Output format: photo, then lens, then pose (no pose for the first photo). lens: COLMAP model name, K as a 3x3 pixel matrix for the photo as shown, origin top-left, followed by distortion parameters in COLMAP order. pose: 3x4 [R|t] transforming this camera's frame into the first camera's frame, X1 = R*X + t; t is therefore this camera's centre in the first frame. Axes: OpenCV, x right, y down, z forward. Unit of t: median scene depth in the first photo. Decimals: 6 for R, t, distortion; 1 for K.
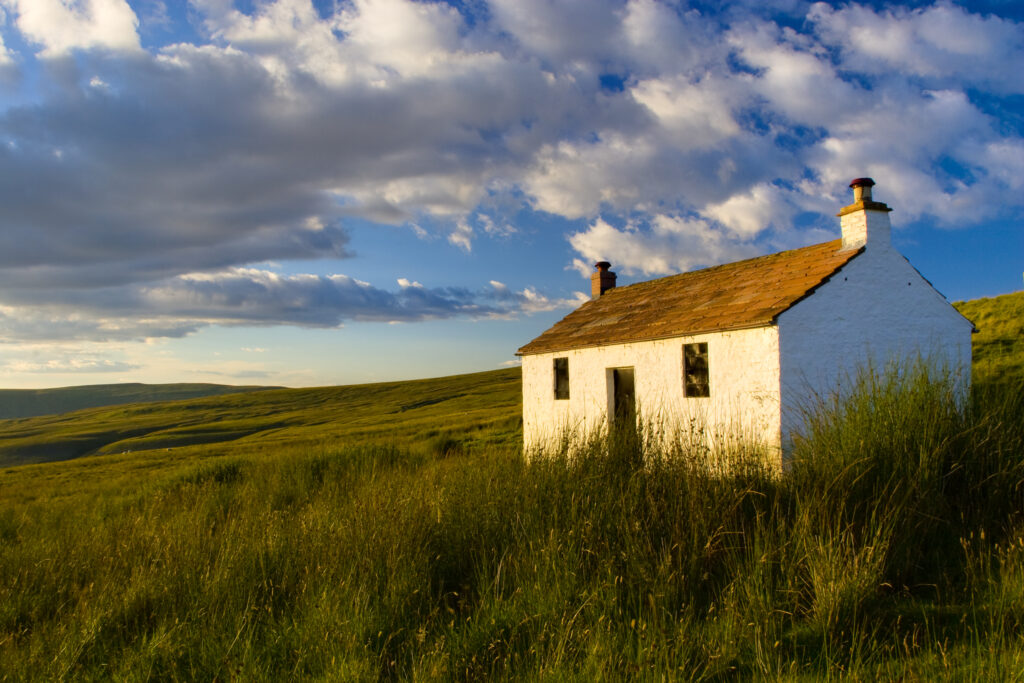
lens RADIAL K [[936.5, 0, 512.0], [0, 936.5, 341.5], [0, 0, 1]] dist [-0.126691, 0.091673]
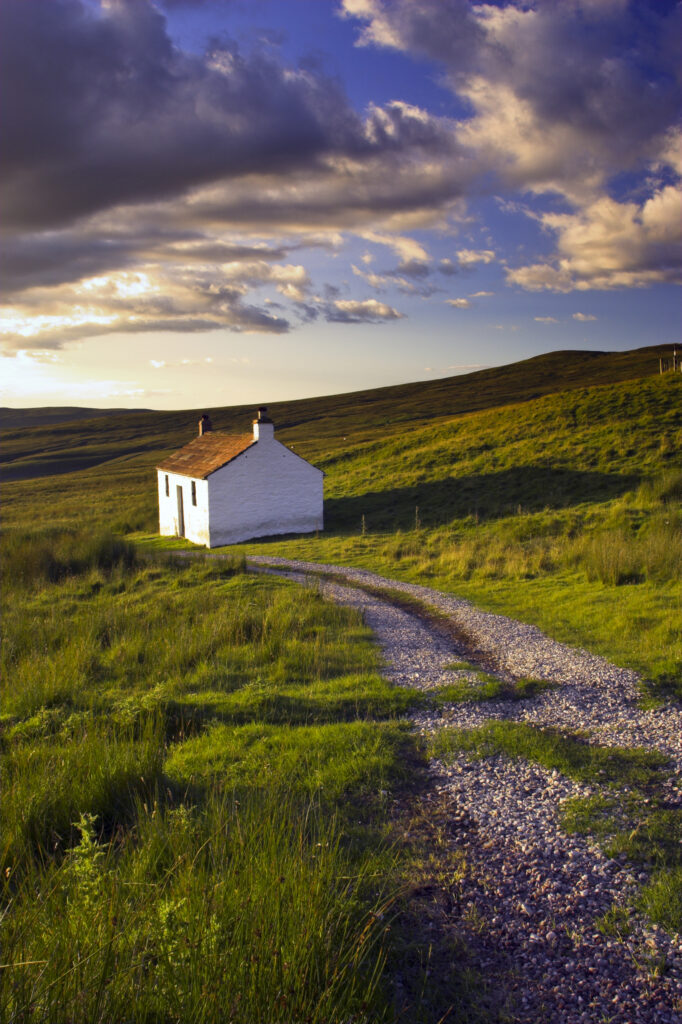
lens RADIAL K [[932.0, 0, 341.0], [0, 932.0, 512.0], [0, 0, 1]] dist [-0.121098, 0.085730]
pose [[0.999296, -0.001598, -0.037480, 0.506532], [0.007576, 0.987100, 0.159924, -0.220072], [0.036741, -0.160095, 0.986418, -0.912030]]
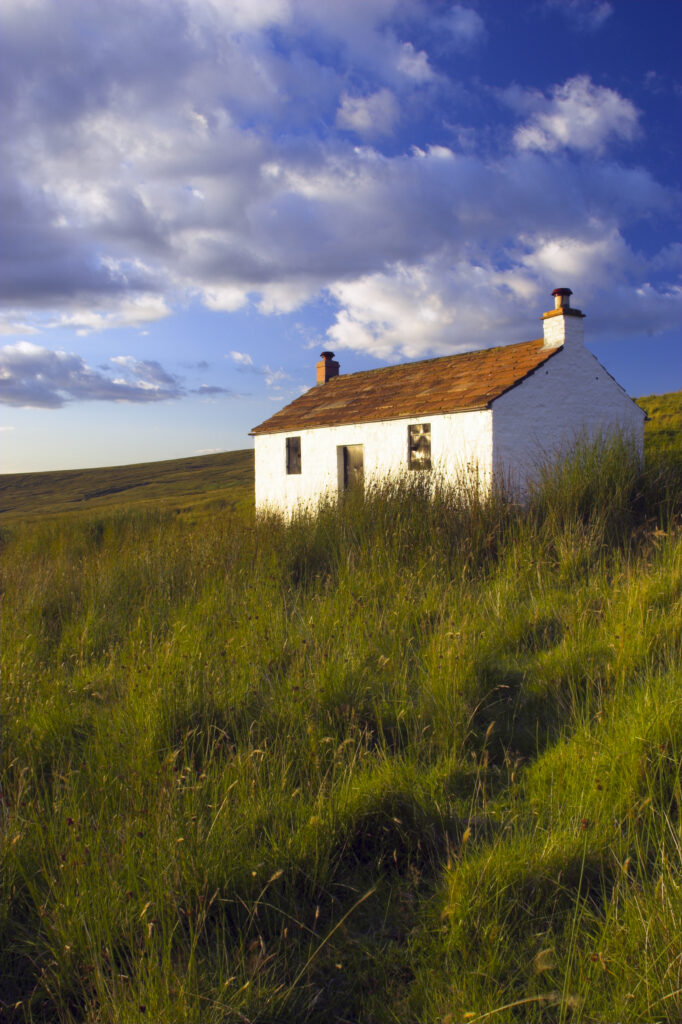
lens RADIAL K [[930.1, 0, 341.0], [0, 930.1, 512.0], [0, 0, 1]] dist [-0.133128, 0.114080]
pose [[0.987954, 0.002737, 0.154723, -0.067897], [-0.016156, 0.996204, 0.085535, 0.011476], [-0.153902, -0.087005, 0.984248, -0.121833]]
